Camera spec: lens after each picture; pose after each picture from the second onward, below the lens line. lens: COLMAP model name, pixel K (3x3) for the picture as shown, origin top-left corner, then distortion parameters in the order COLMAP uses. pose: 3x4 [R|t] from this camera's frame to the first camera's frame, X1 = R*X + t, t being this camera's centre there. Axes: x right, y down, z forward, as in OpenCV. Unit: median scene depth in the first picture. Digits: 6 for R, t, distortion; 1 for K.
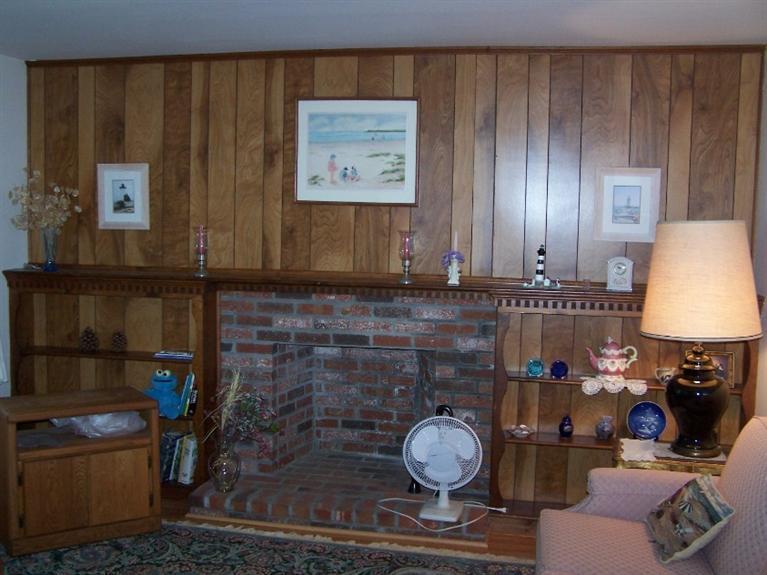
lens RADIAL K [[895.4, 0, 353.5], [0, 895.4, 291.1], [0, 0, 1]] dist [-0.196041, 0.366879]
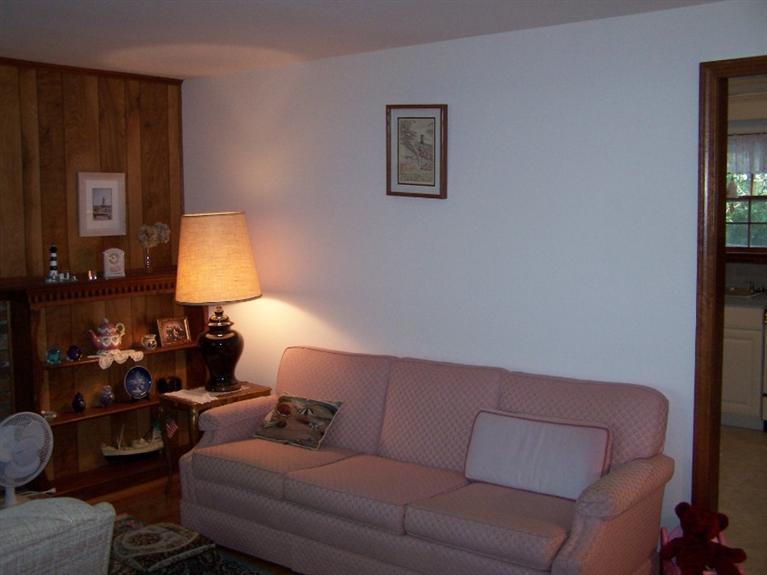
lens RADIAL K [[895.4, 0, 353.5], [0, 895.4, 291.1], [0, 0, 1]] dist [-0.196041, 0.366879]
pose [[0.457134, -0.107893, 0.882830, -0.597682], [0.106946, 0.992081, 0.065867, -0.025443], [-0.882945, 0.064305, 0.465052, 0.168098]]
